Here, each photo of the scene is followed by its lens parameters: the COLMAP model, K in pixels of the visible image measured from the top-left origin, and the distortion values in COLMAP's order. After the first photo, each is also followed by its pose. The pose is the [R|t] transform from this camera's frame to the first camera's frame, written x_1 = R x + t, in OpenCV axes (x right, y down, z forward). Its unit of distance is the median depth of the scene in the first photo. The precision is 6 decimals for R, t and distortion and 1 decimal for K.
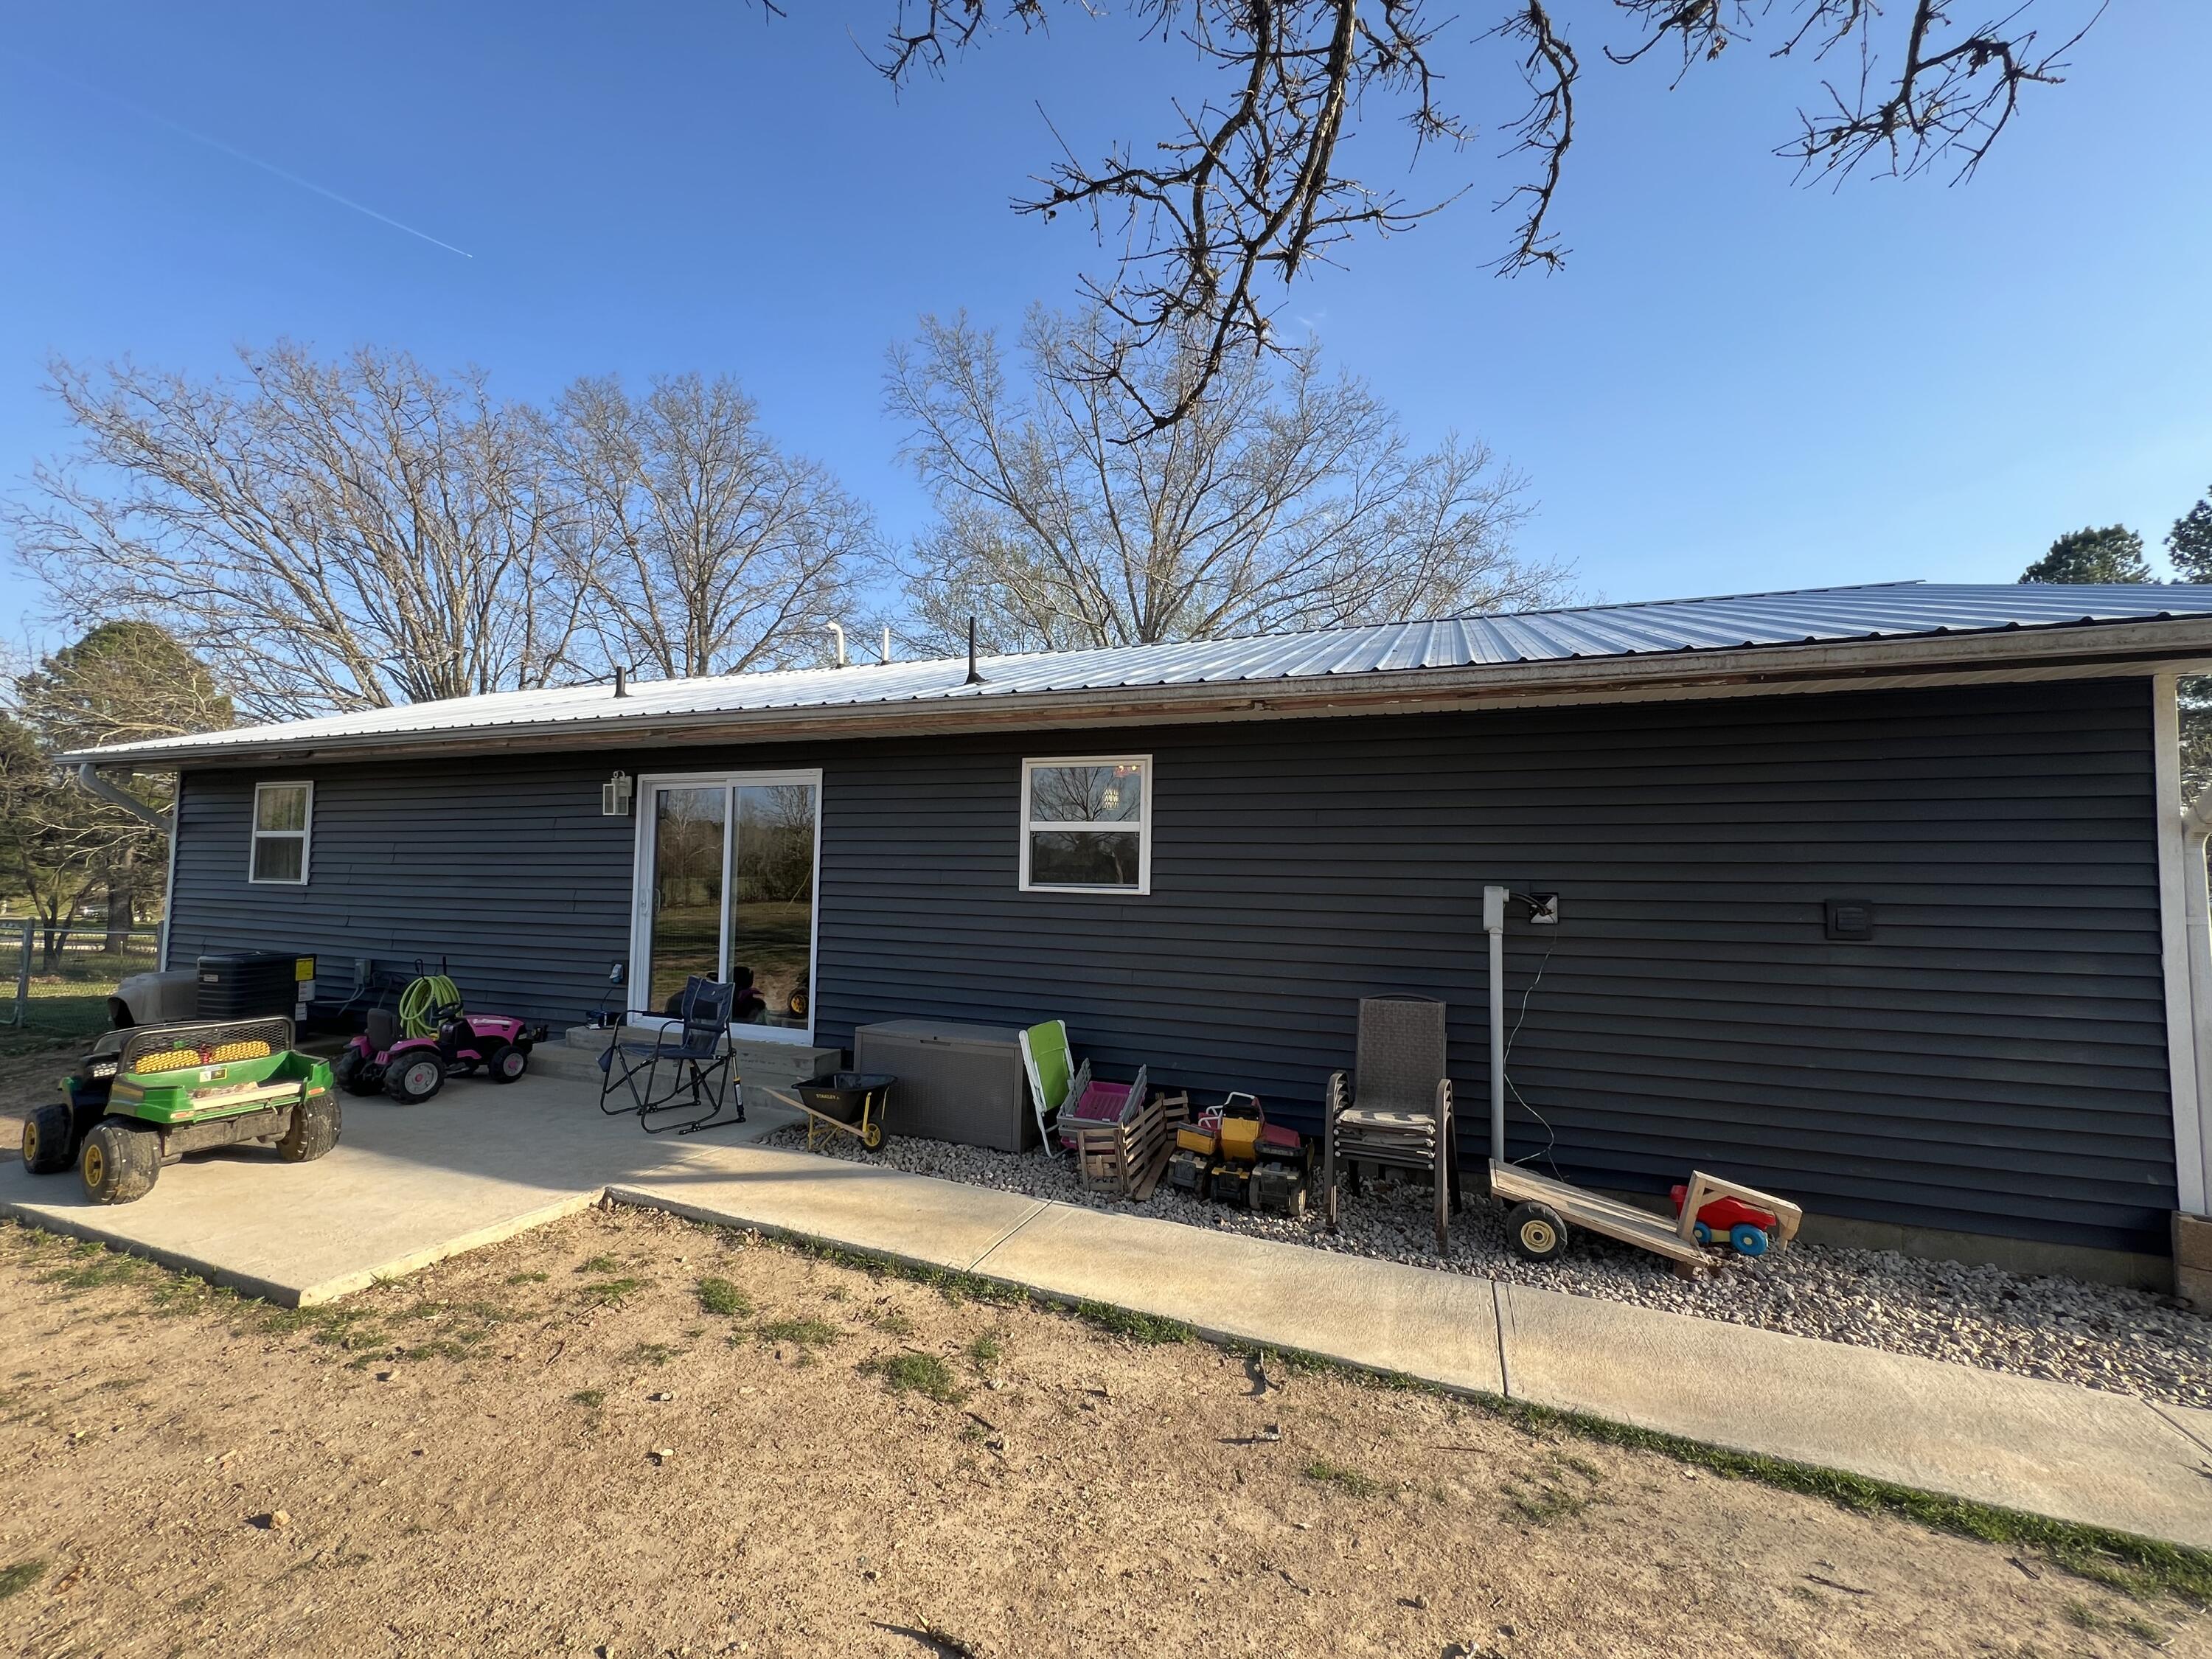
lens RADIAL K [[888.6, 0, 1112.1], [0, 888.6, 833.7], [0, 0, 1]] dist [-0.001127, 0.000001]
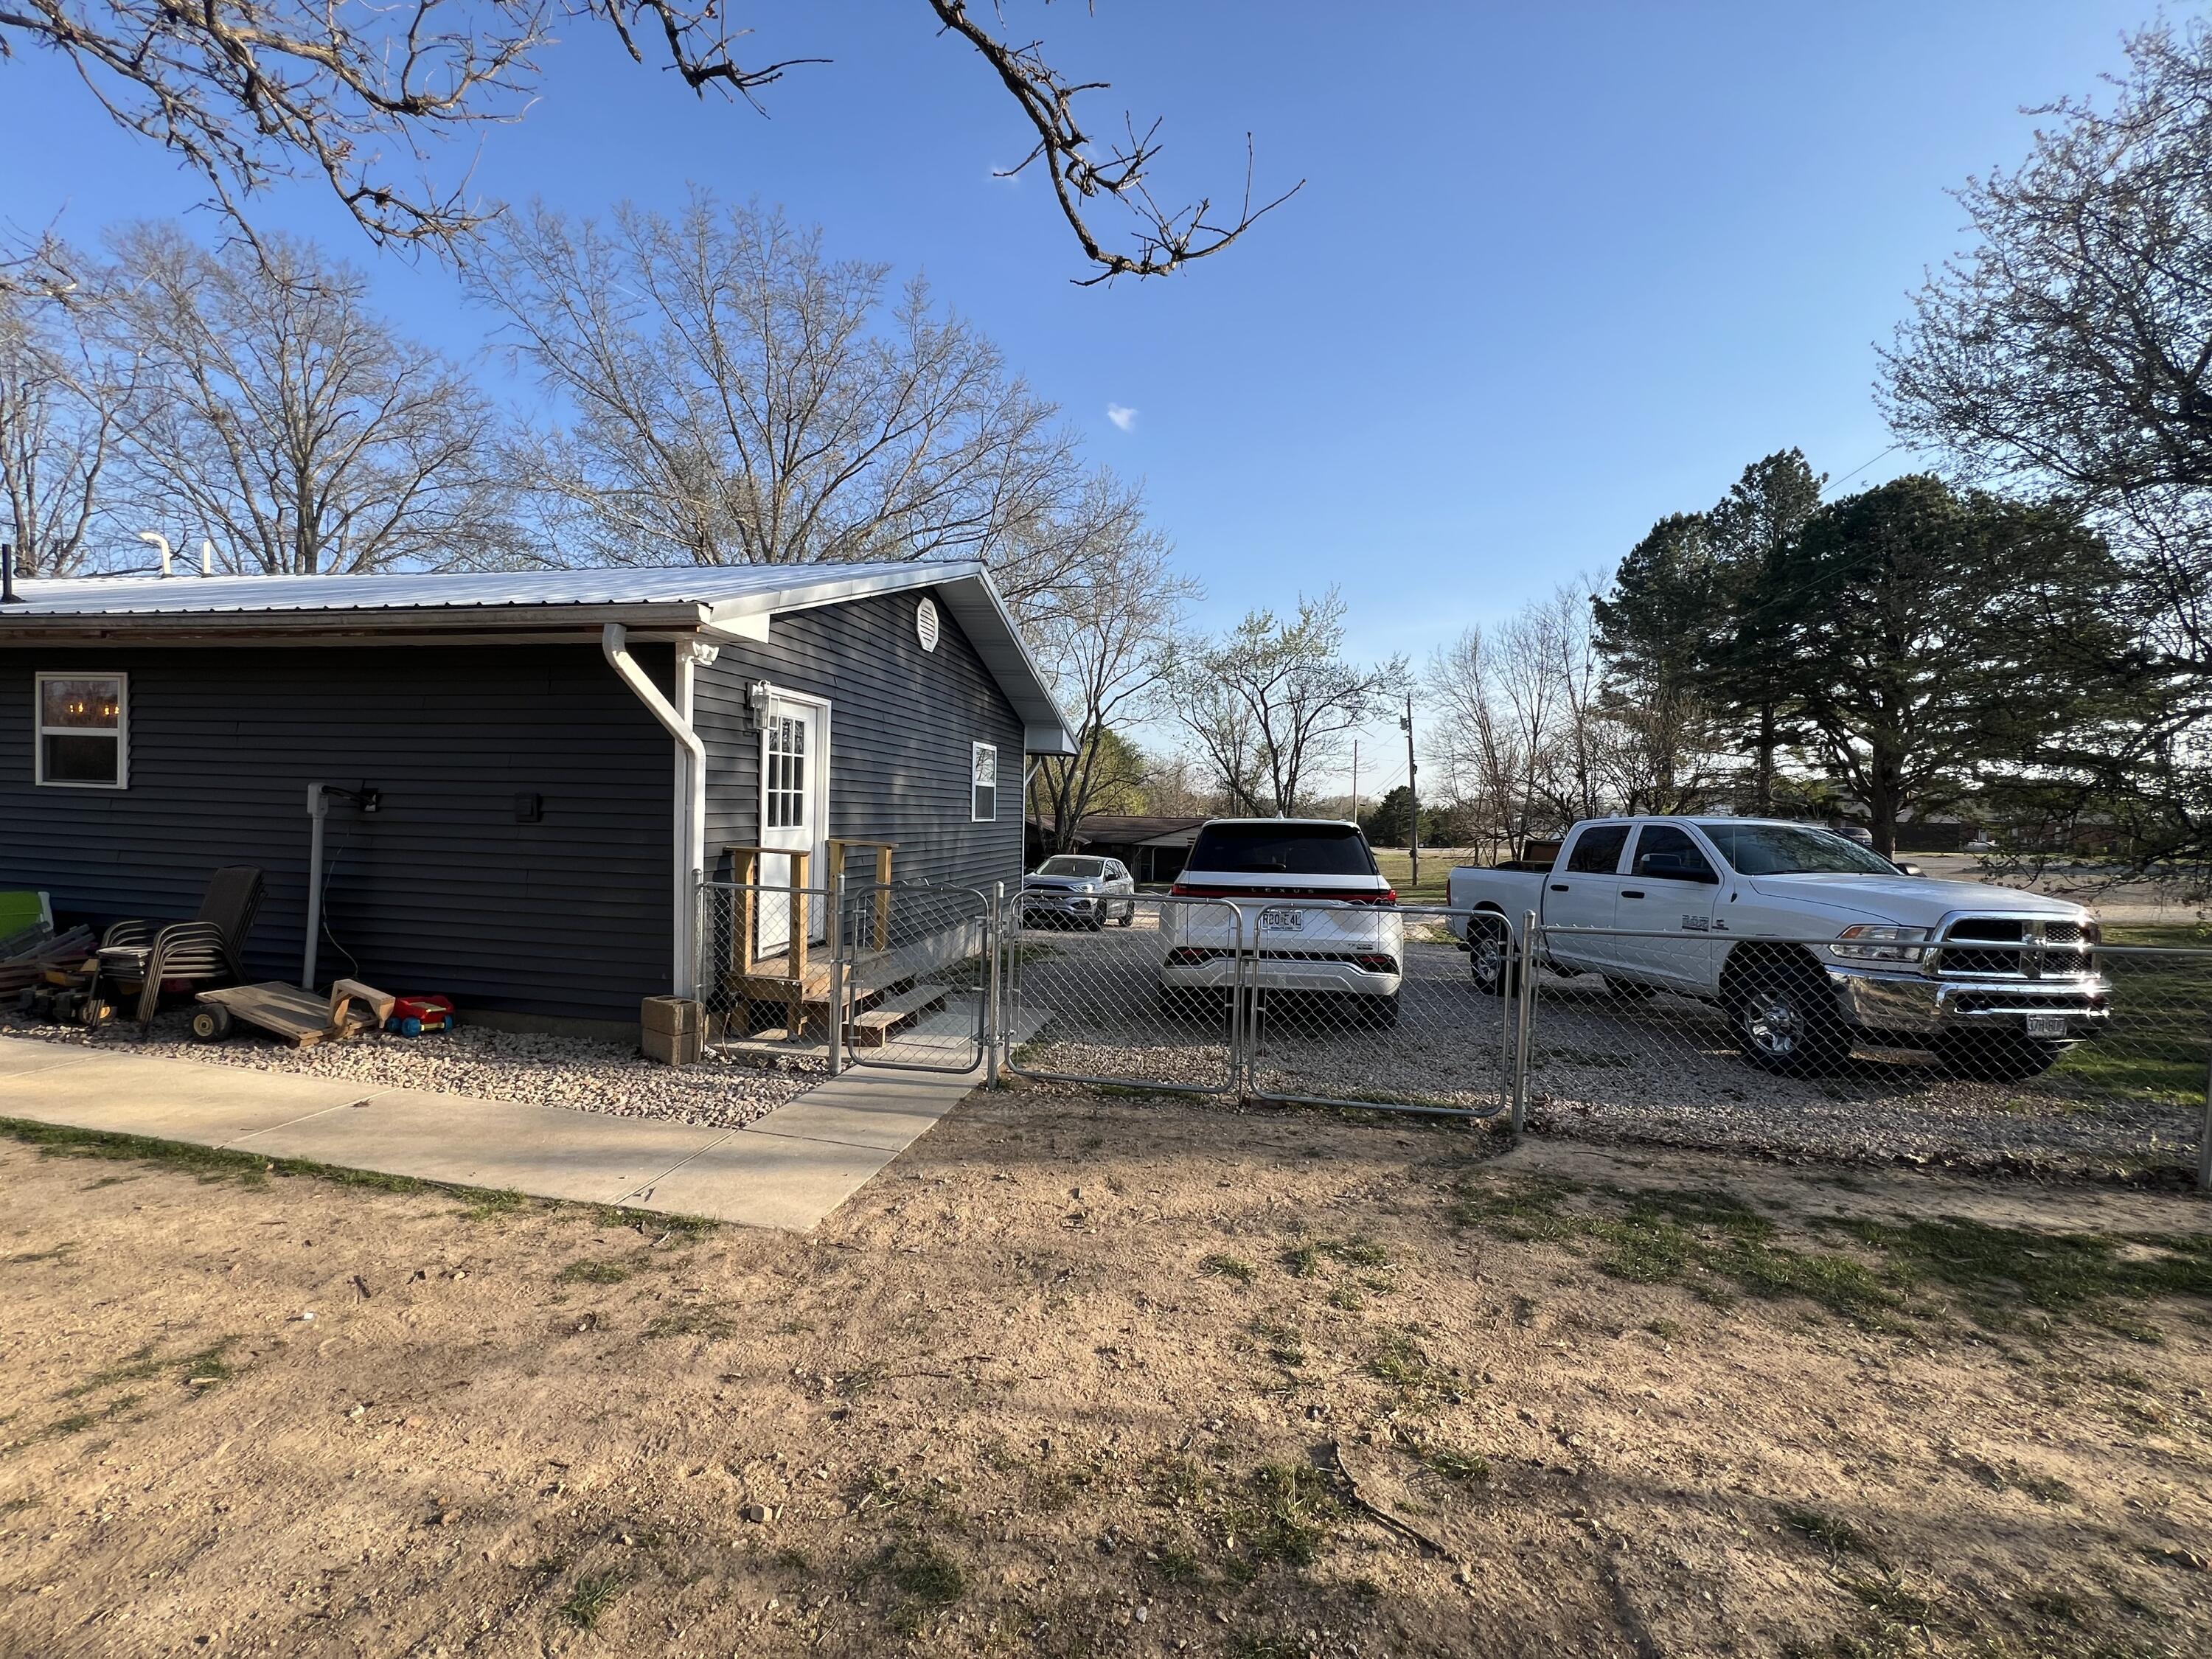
lens RADIAL K [[889.8, 0, 1110.9], [0, 889.8, 830.6], [0, 0, 1]] dist [-0.002356, 0.000705]
pose [[0.983697, 0.006347, 0.179721, 1.359459], [-0.020443, 0.996845, 0.076694, 0.005151], [-0.178667, -0.079118, 0.980723, -0.511512]]
